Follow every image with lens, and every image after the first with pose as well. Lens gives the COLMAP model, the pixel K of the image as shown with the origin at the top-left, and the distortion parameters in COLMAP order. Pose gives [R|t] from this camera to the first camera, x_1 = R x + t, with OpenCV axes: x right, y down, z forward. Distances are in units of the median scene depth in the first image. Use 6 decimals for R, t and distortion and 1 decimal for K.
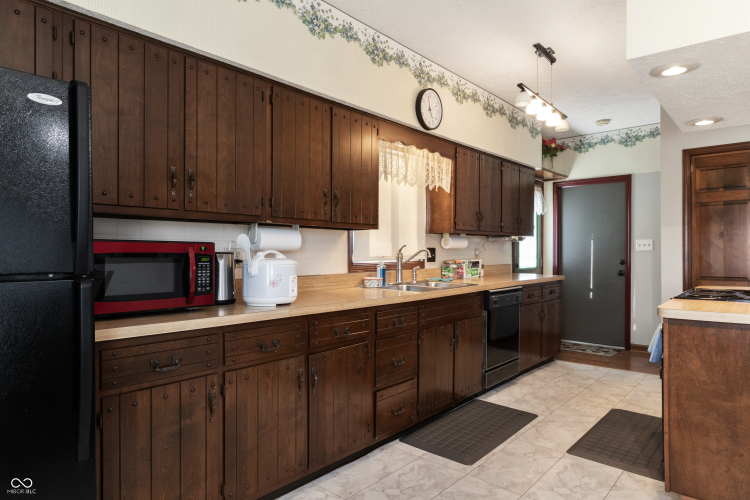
lens RADIAL K [[449.0, 0, 368.2], [0, 449.0, 254.3], [0, 0, 1]] dist [0.005247, -0.000275]
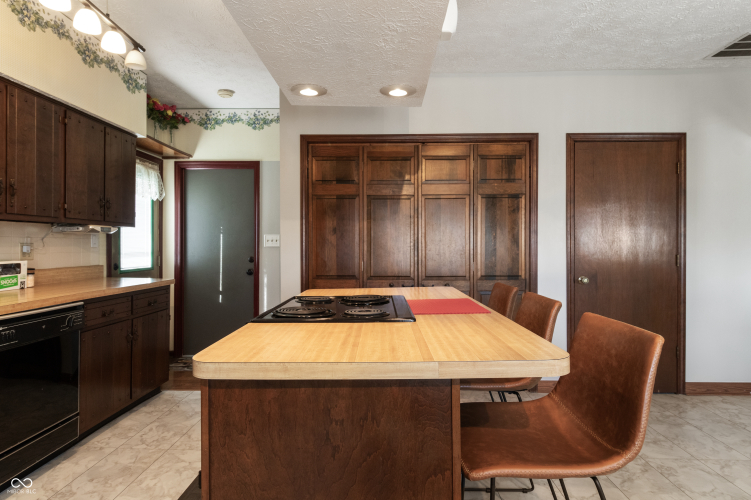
lens RADIAL K [[449.6, 0, 369.8], [0, 449.6, 248.4], [0, 0, 1]] dist [0.005247, -0.000275]
pose [[0.764780, 0.000755, 0.644291, 0.236765], [-0.000035, 0.999999, -0.001130, -0.005231], [-0.644292, 0.000841, 0.764779, 0.235865]]
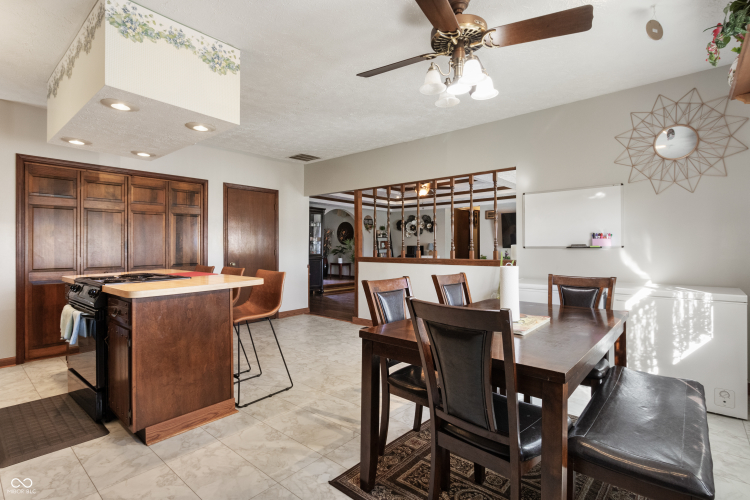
lens RADIAL K [[367.2, 0, 369.5], [0, 367.2, 244.6], [0, 0, 1]] dist [0.001603, -0.001370]
pose [[-0.017446, 0.008446, 0.999812, -0.207756], [0.006592, 0.999944, -0.008332, 0.000070], [-0.999826, 0.006446, -0.017501, 0.172758]]
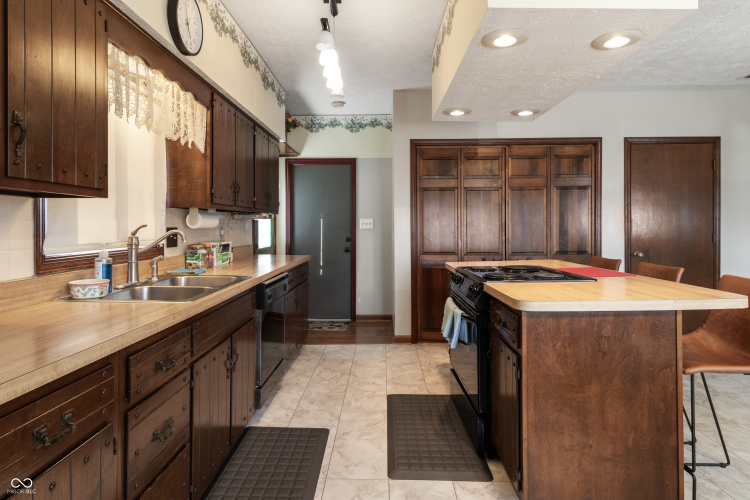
lens RADIAL K [[415.8, 0, 369.5], [0, 415.8, 229.4], [0, 0, 1]] dist [0.004841, 0.000799]
pose [[0.761642, -0.005118, 0.647978, -0.051509], [0.005518, 0.999984, 0.001413, -0.010821], [-0.647974, 0.002499, 0.761658, 0.290979]]
